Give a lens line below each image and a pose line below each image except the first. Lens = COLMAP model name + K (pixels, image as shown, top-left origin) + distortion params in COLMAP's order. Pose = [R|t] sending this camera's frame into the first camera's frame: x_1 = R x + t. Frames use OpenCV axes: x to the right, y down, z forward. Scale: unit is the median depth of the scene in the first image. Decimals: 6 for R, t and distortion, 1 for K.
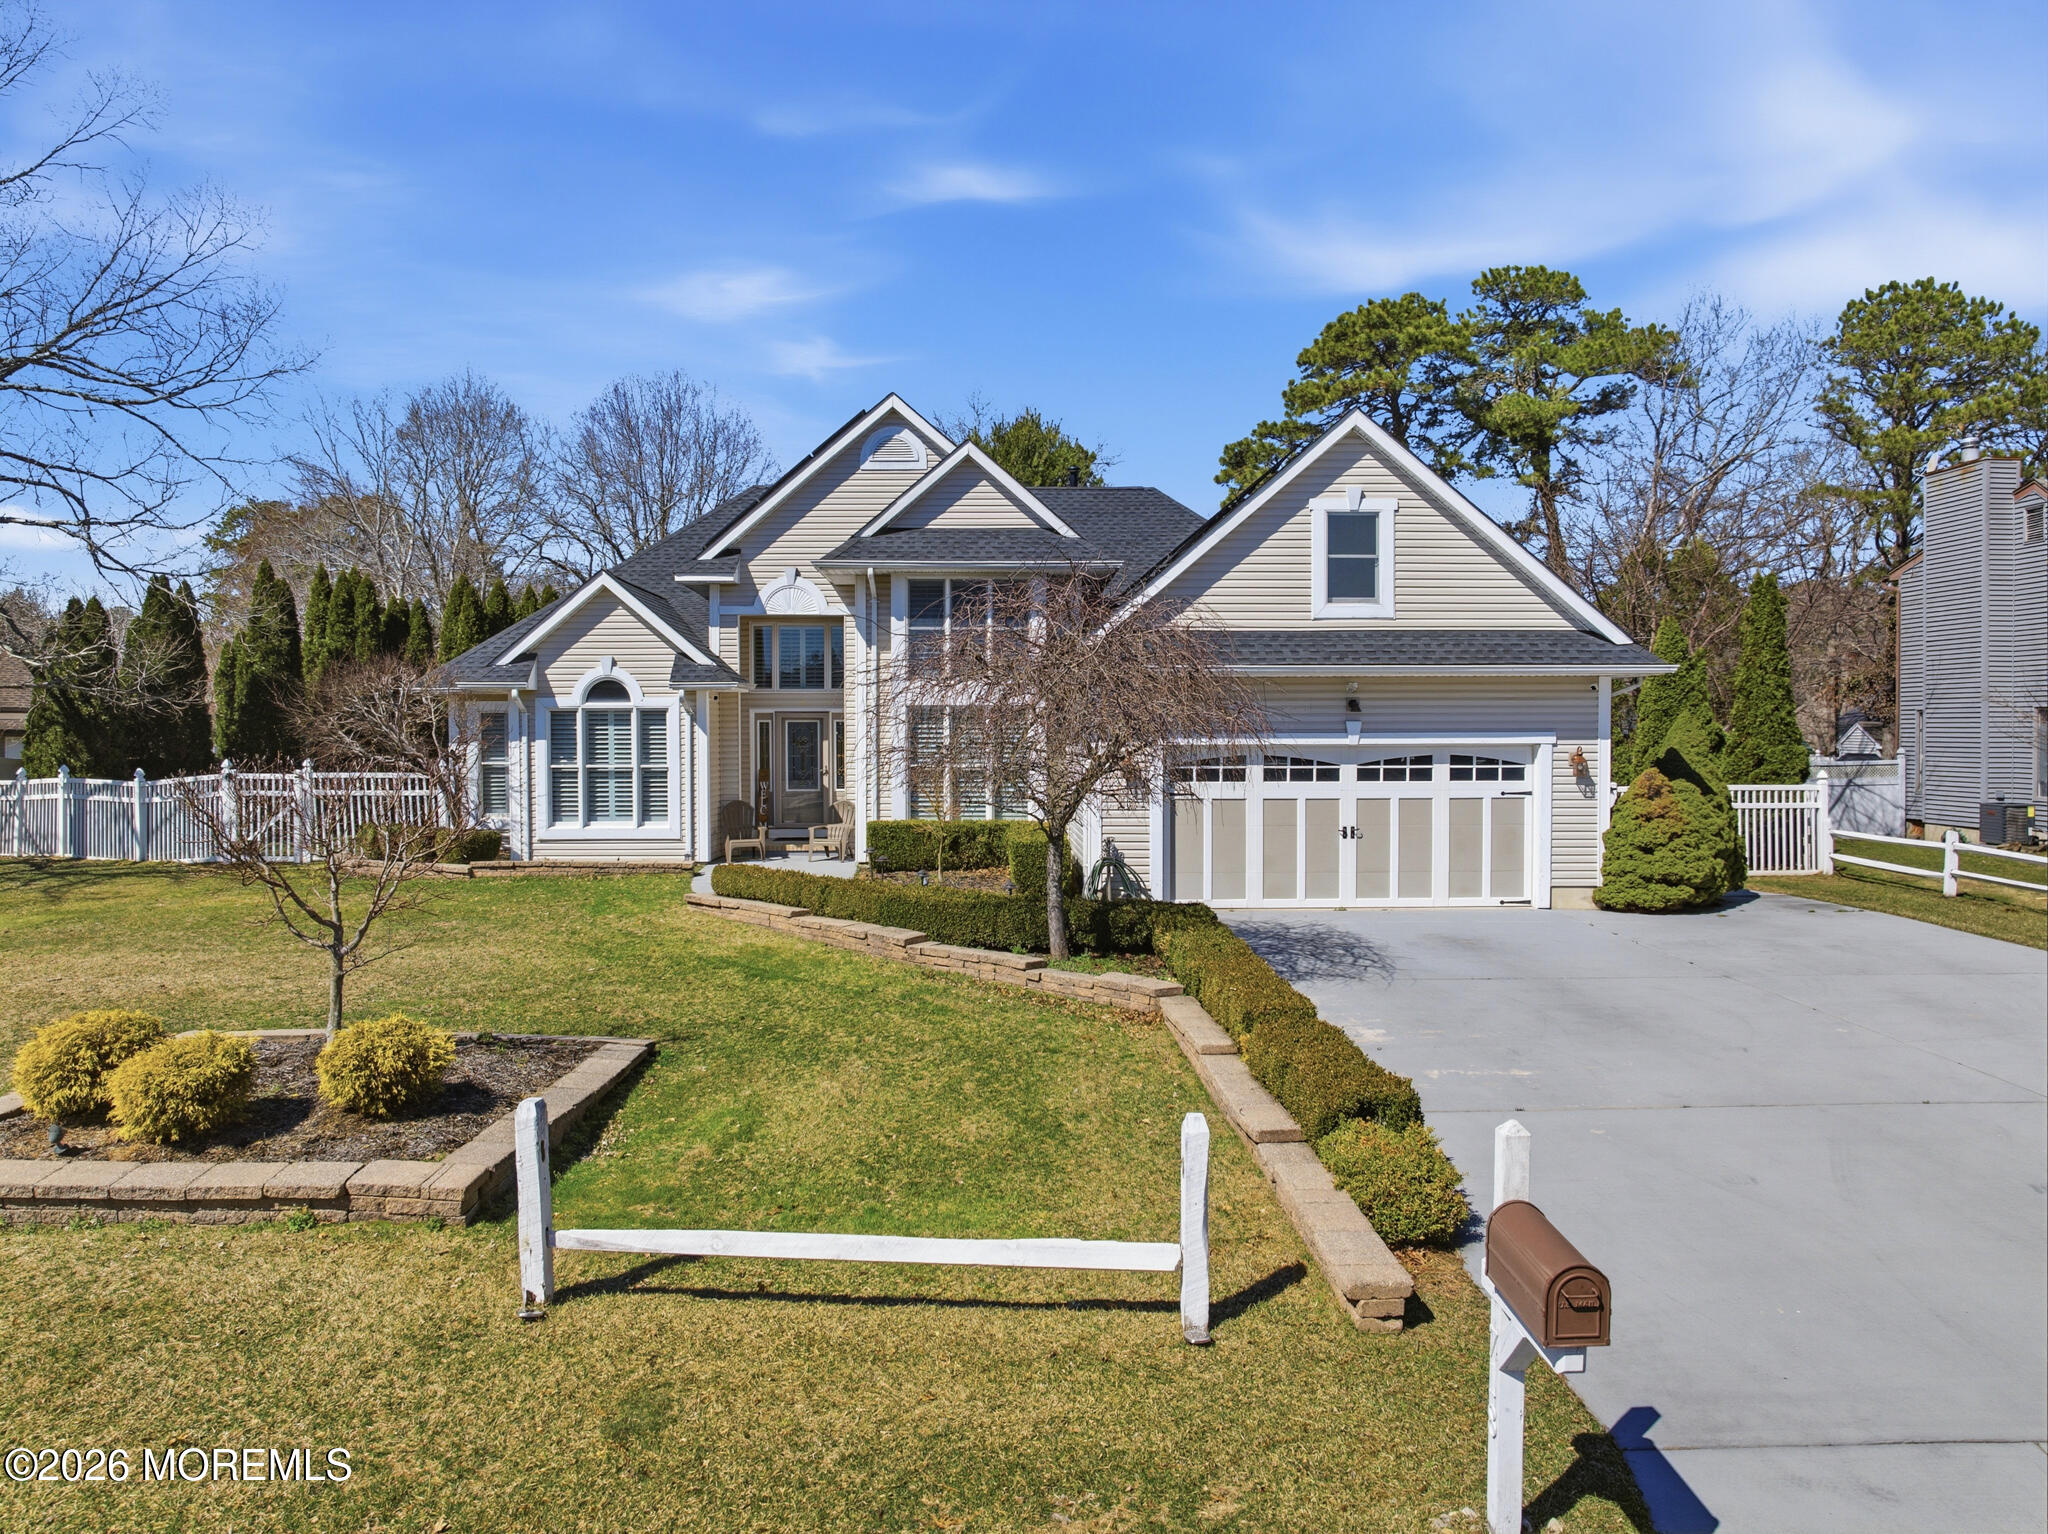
lens RADIAL K [[1450.7, 0, 1024.0], [0, 1450.7, 758.7], [0, 0, 1]] dist [-0.025496, -0.004981]
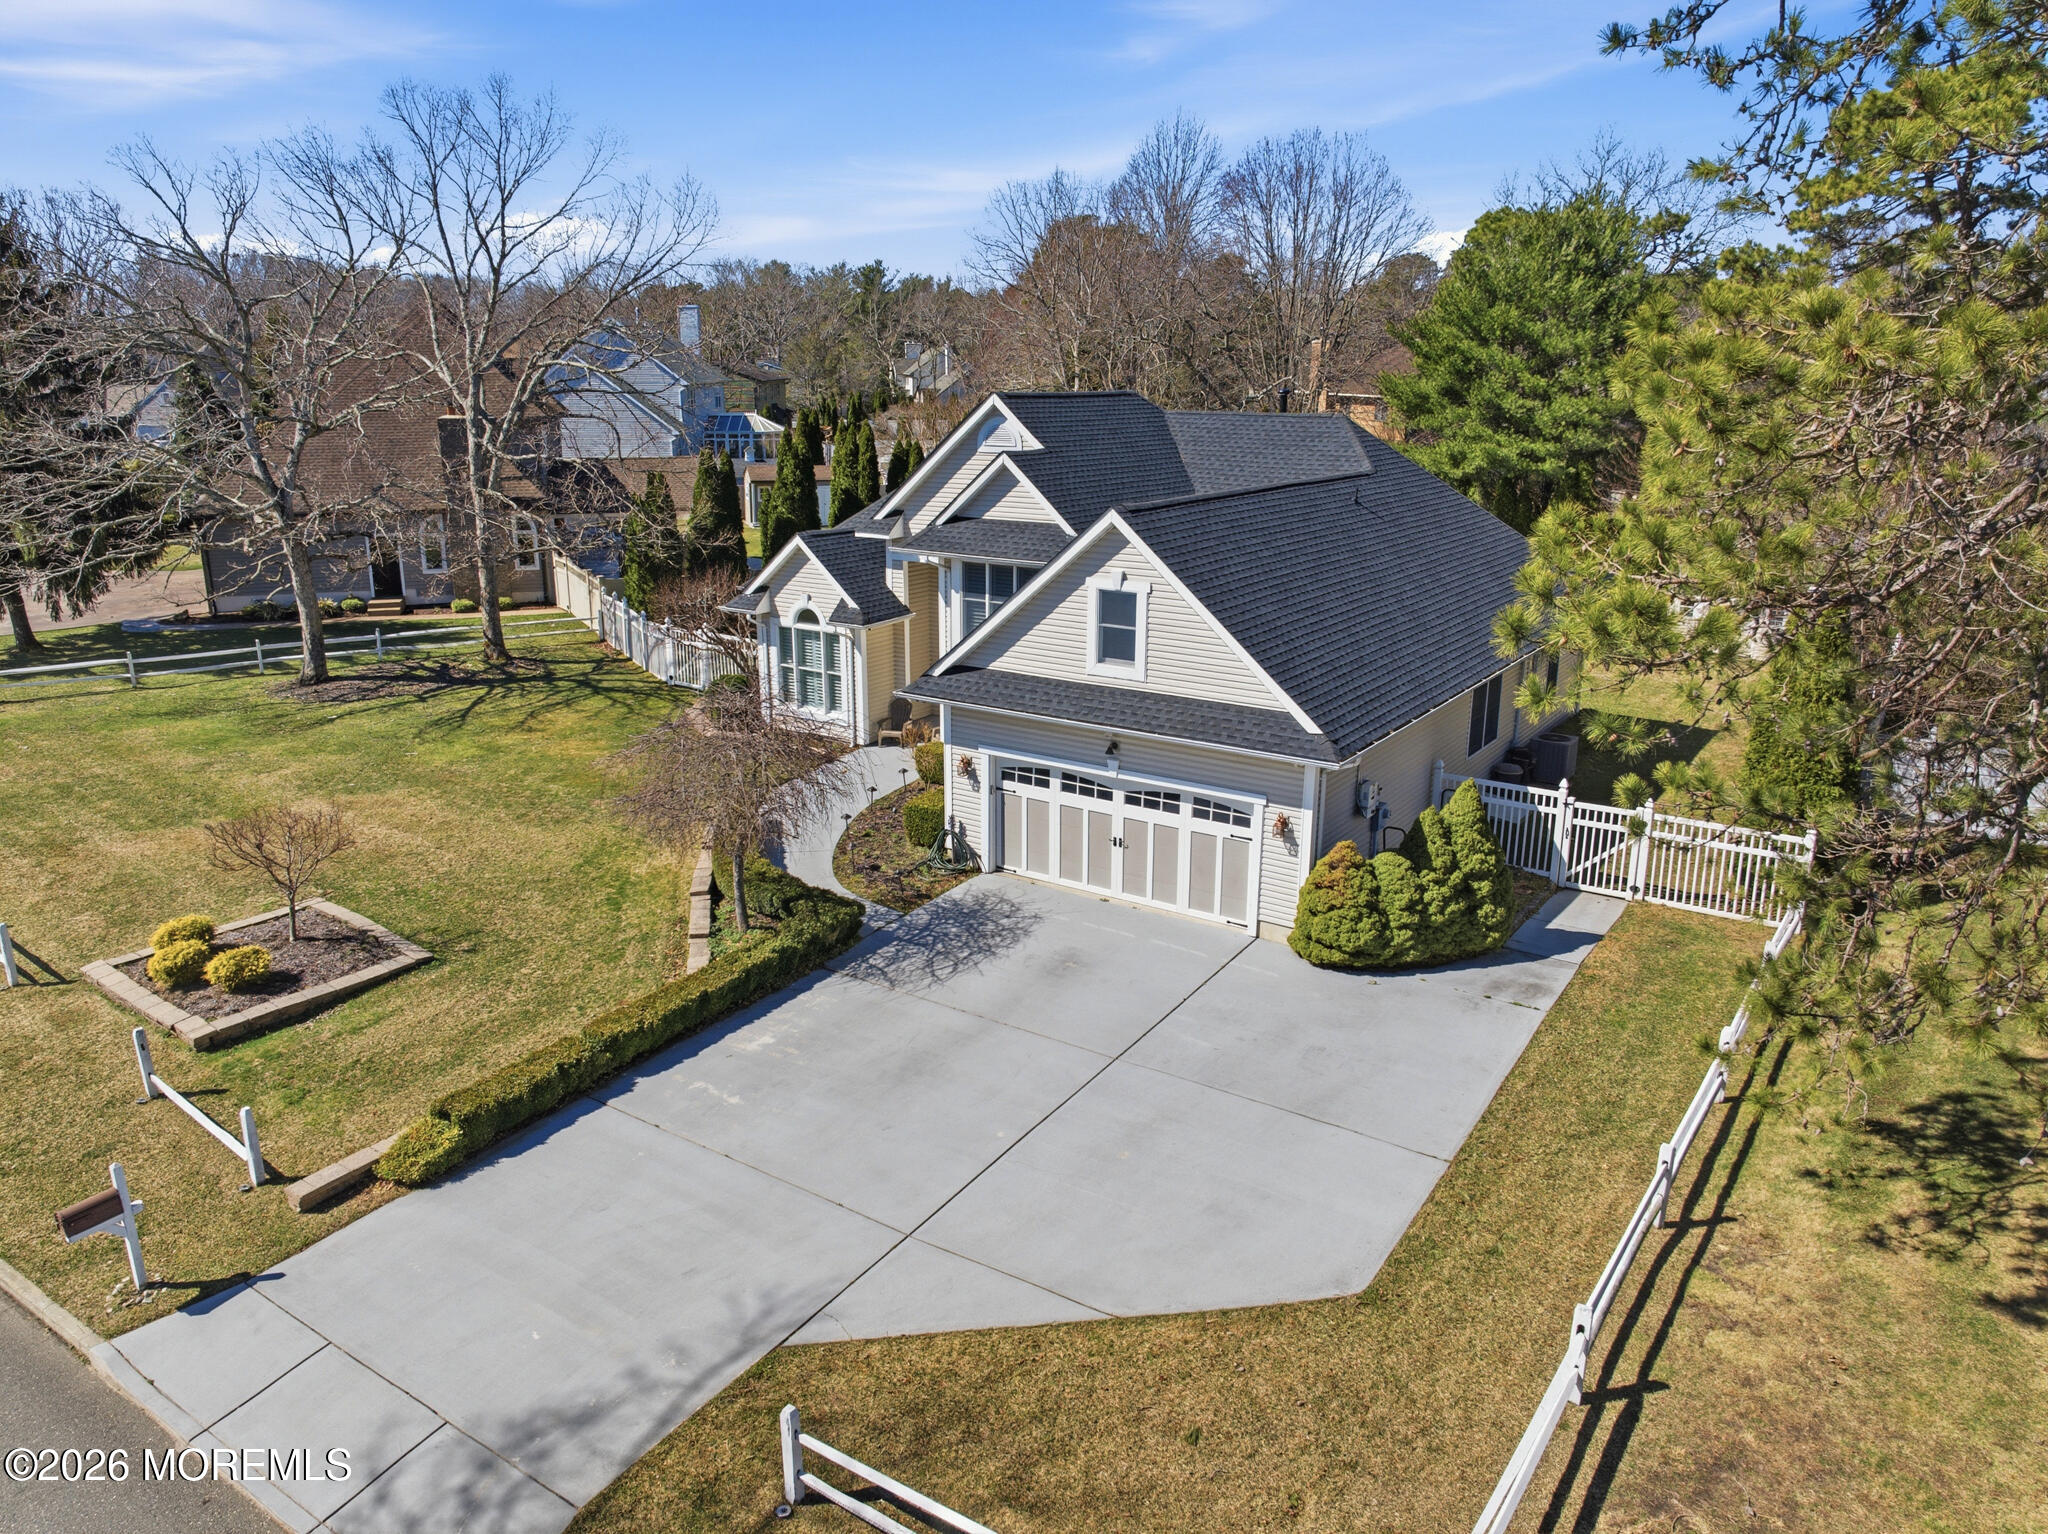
lens RADIAL K [[1450.7, 0, 1017.8], [0, 1450.7, 772.5], [0, 0, 1]] dist [-0.025496, -0.004981]
pose [[0.808518, 0.167965, -0.563992, 0.701245], [-0.016786, 0.964594, 0.263206, -0.276392], [0.588233, -0.203339, 0.782710, -0.015936]]
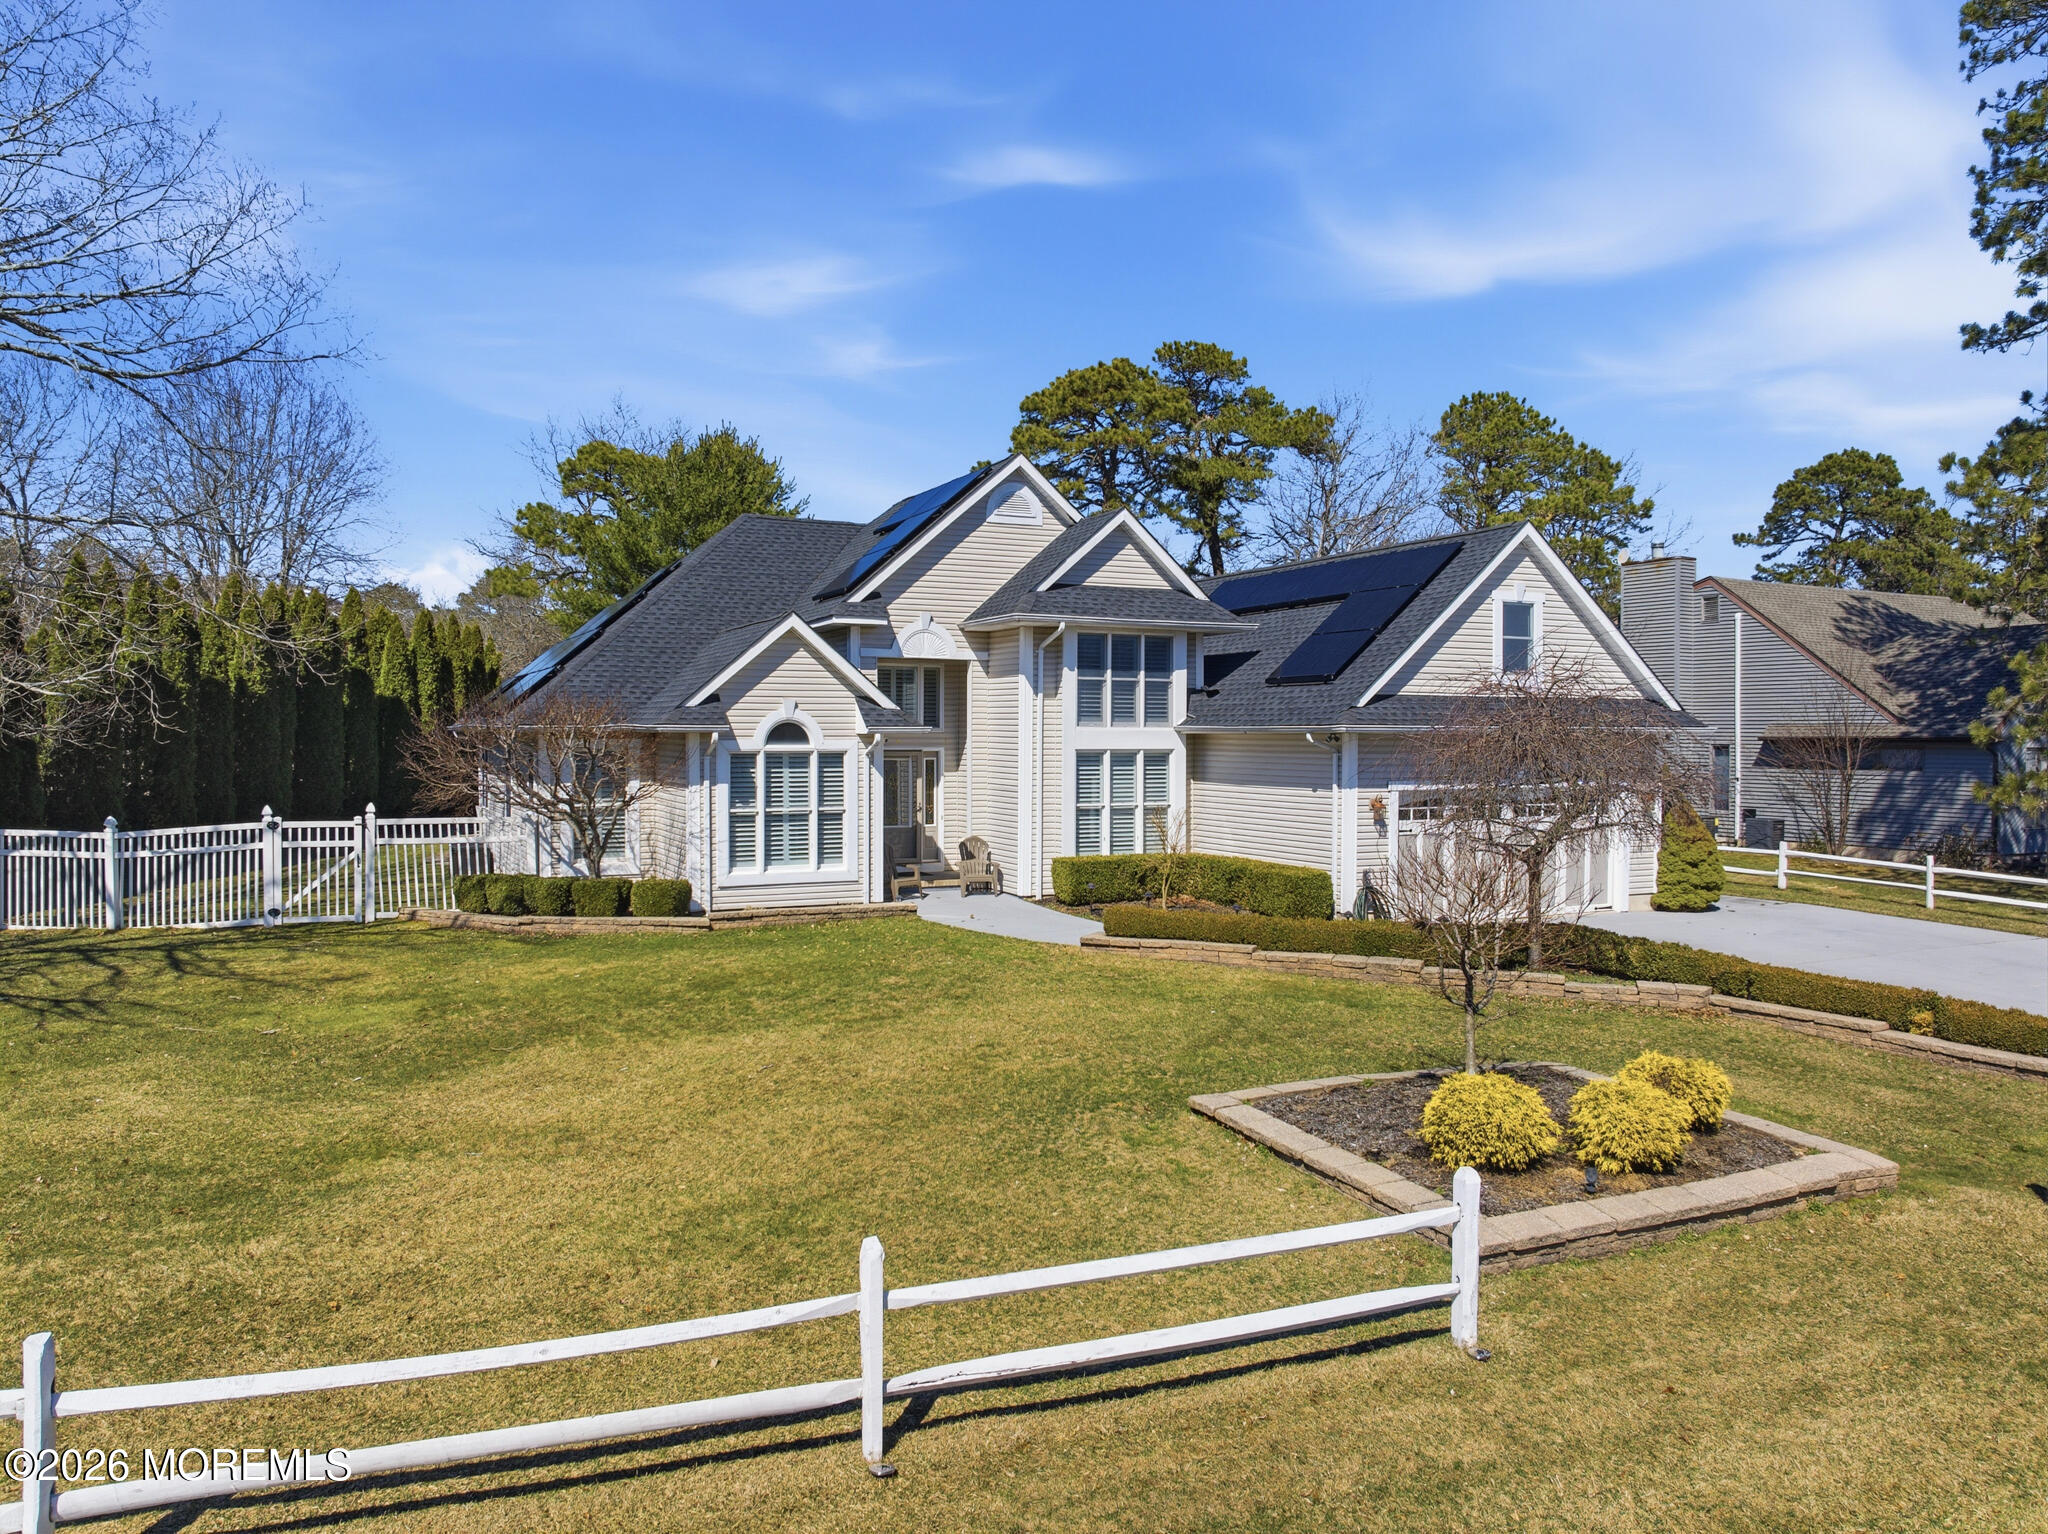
lens RADIAL K [[1450.7, 0, 1021.4], [0, 1450.7, 763.3], [0, 0, 1]] dist [-0.025496, -0.004981]
pose [[0.909518, -0.003871, 0.415647, -0.554954], [0.001884, 0.999985, 0.005192, -0.031337], [-0.415660, -0.003940, 0.909511, 0.033035]]
